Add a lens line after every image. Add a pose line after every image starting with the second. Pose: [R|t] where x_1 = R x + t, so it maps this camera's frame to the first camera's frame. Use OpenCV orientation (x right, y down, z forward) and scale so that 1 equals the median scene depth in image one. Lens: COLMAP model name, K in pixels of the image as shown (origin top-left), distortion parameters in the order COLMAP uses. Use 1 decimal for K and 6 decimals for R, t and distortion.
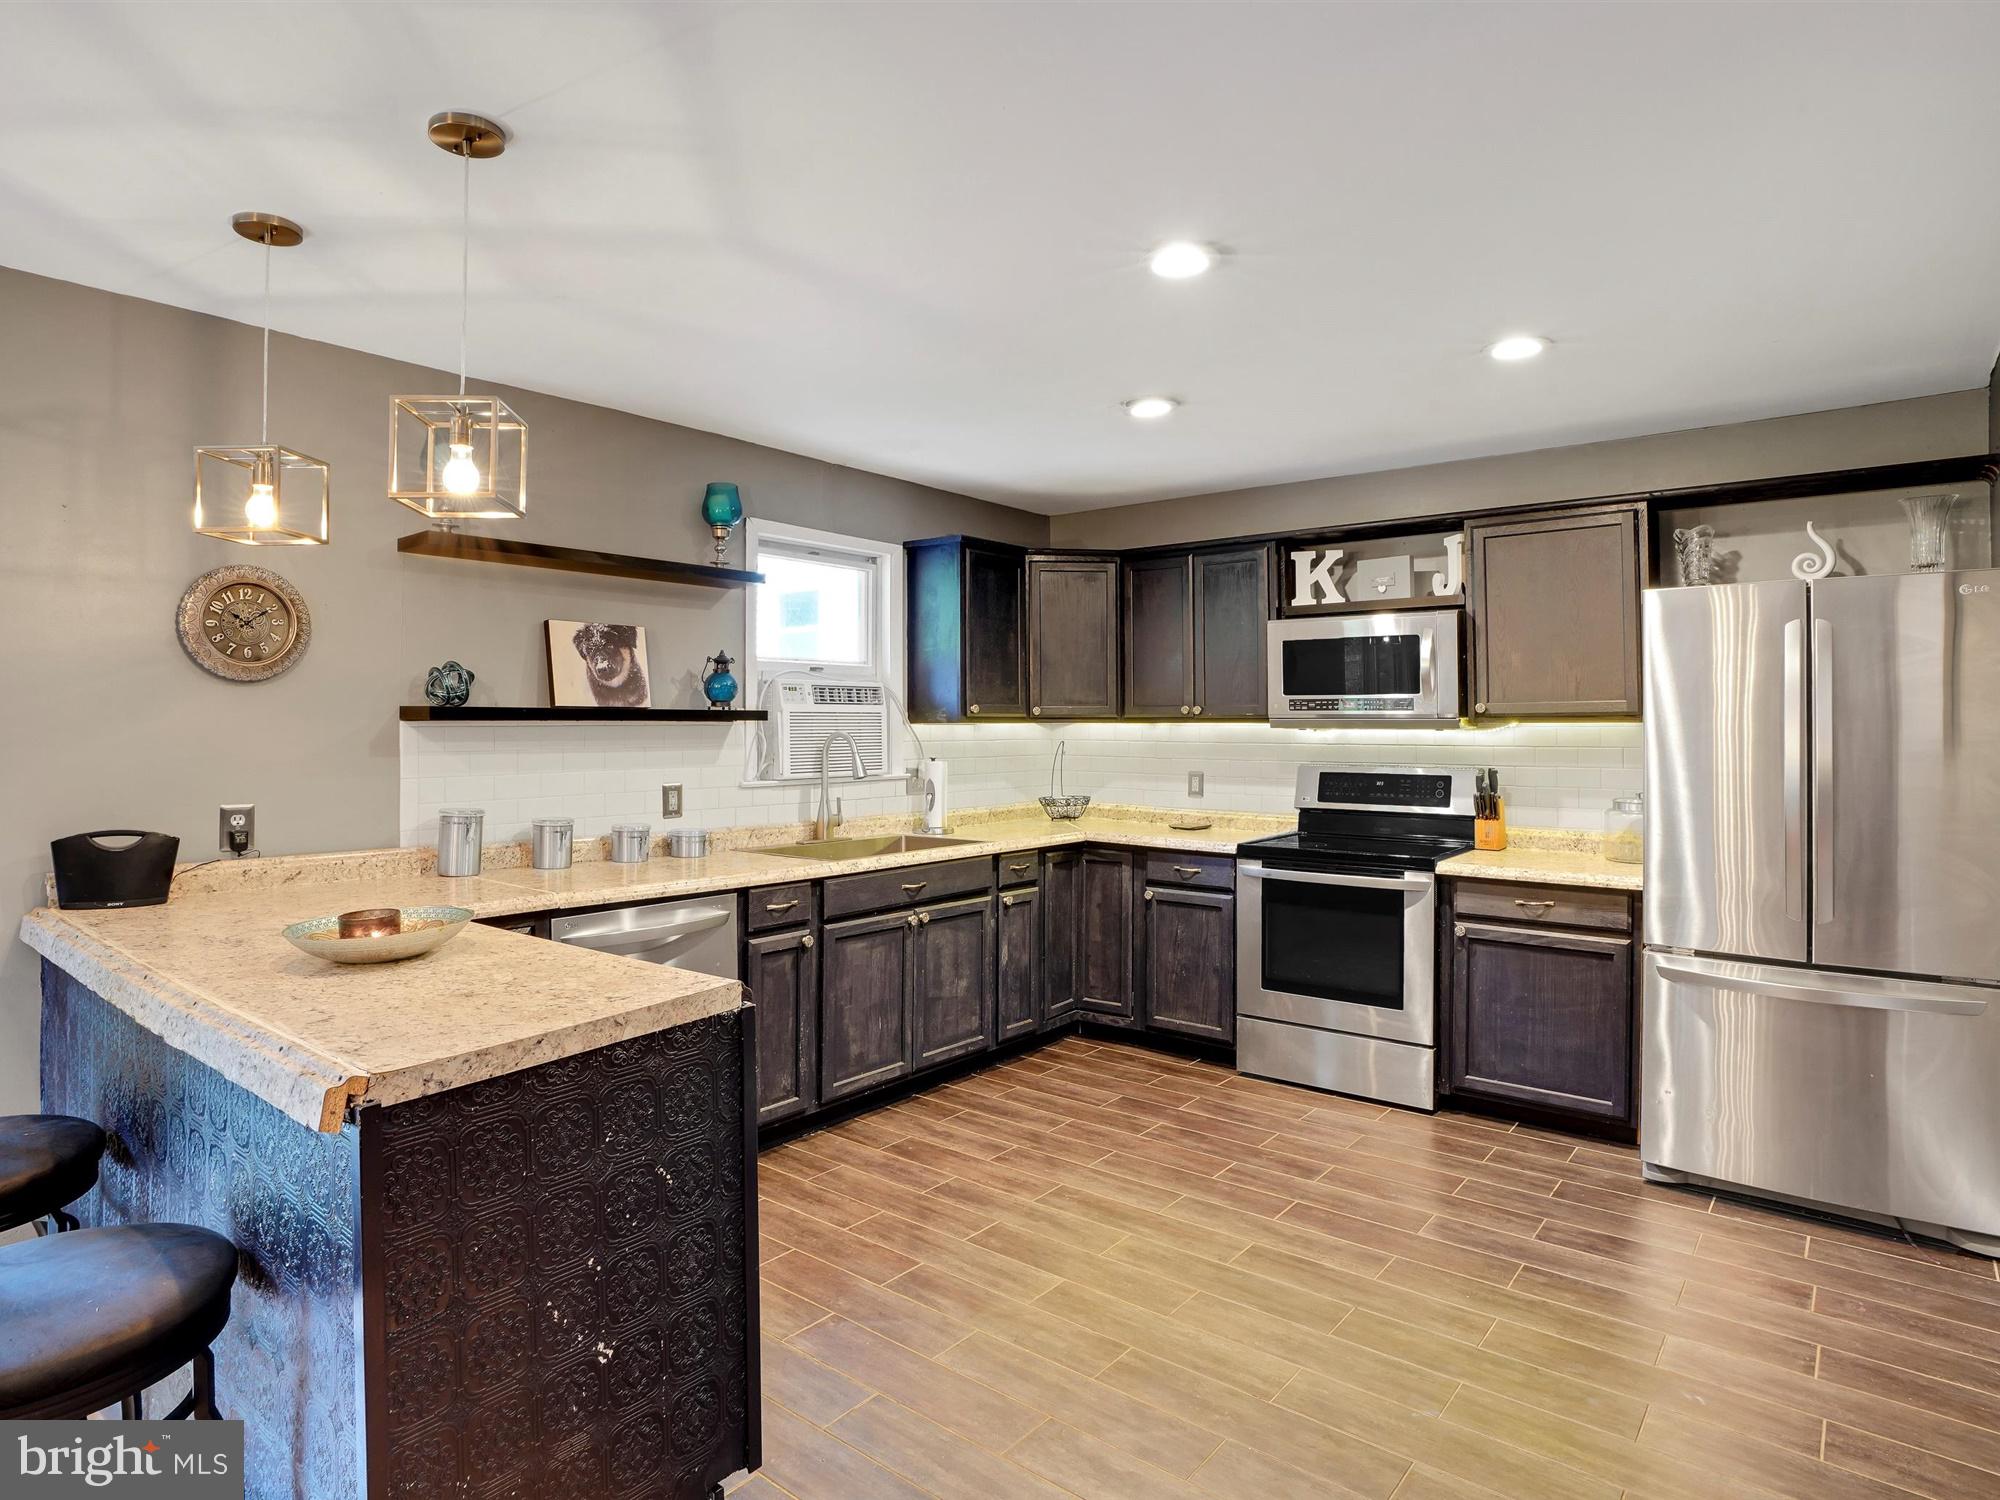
lens RADIAL K [[1099.8, 0, 977.6], [0, 1099.8, 715.5], [0, 0, 1]] dist [-0.039826, 0.008522]
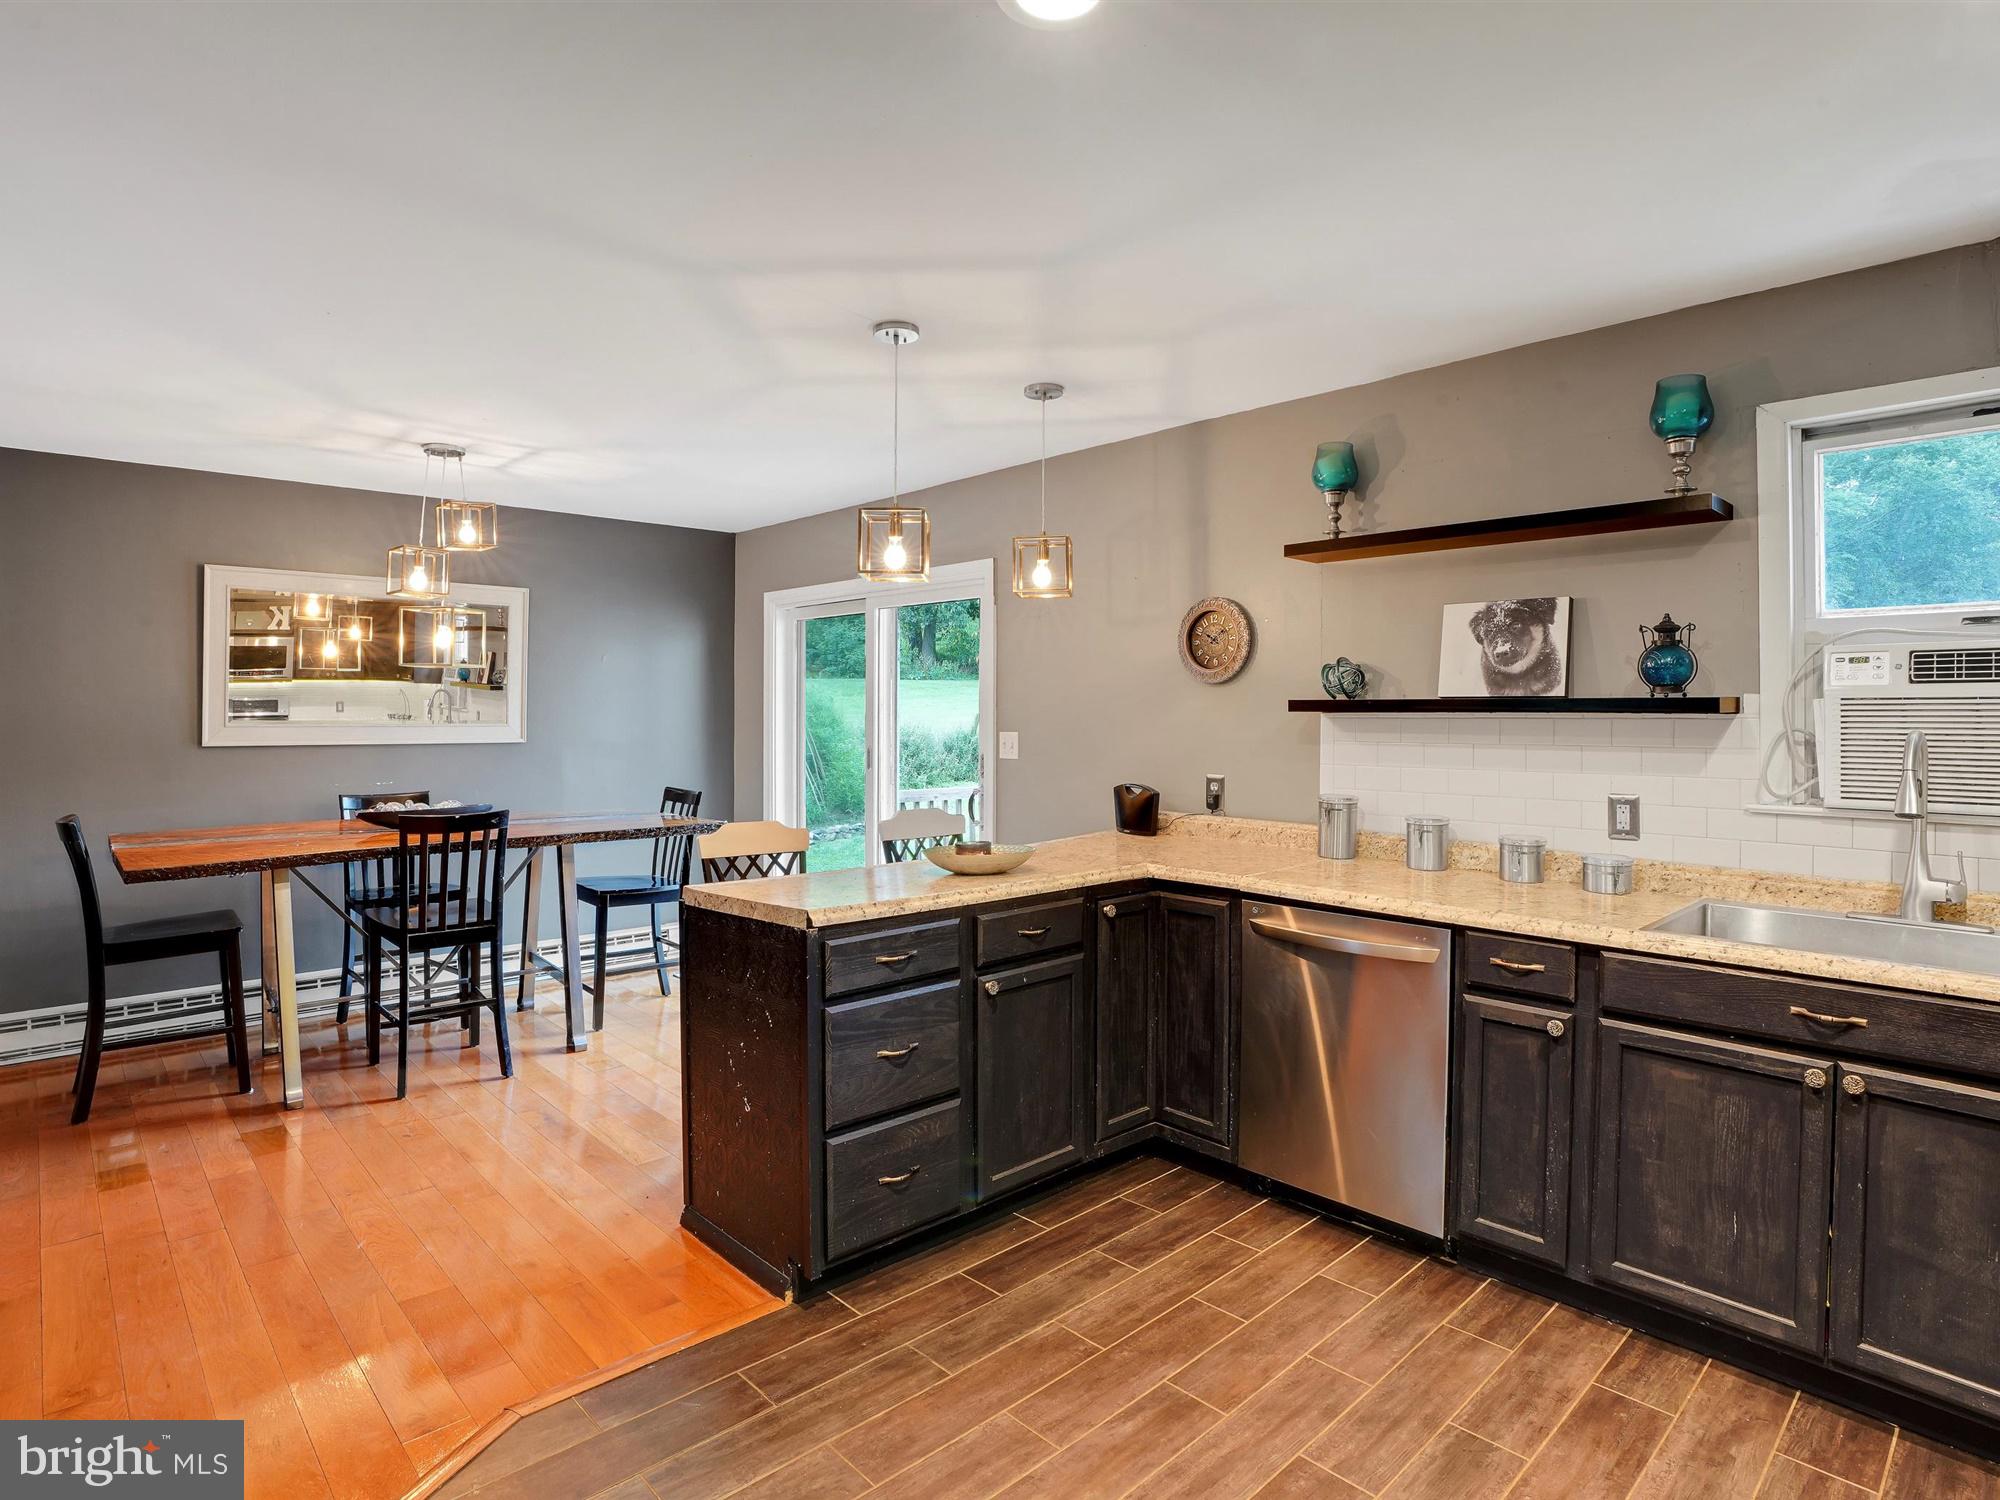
lens RADIAL K [[1099.8, 0, 1026.2], [0, 1099.8, 708.6], [0, 0, 1]] dist [-0.039826, 0.008522]
pose [[-0.109887, -0.000818, -0.993944, 0.555192], [0.009161, 0.999956, -0.001836, -0.000375], [0.993902, -0.009307, -0.109875, 0.719117]]
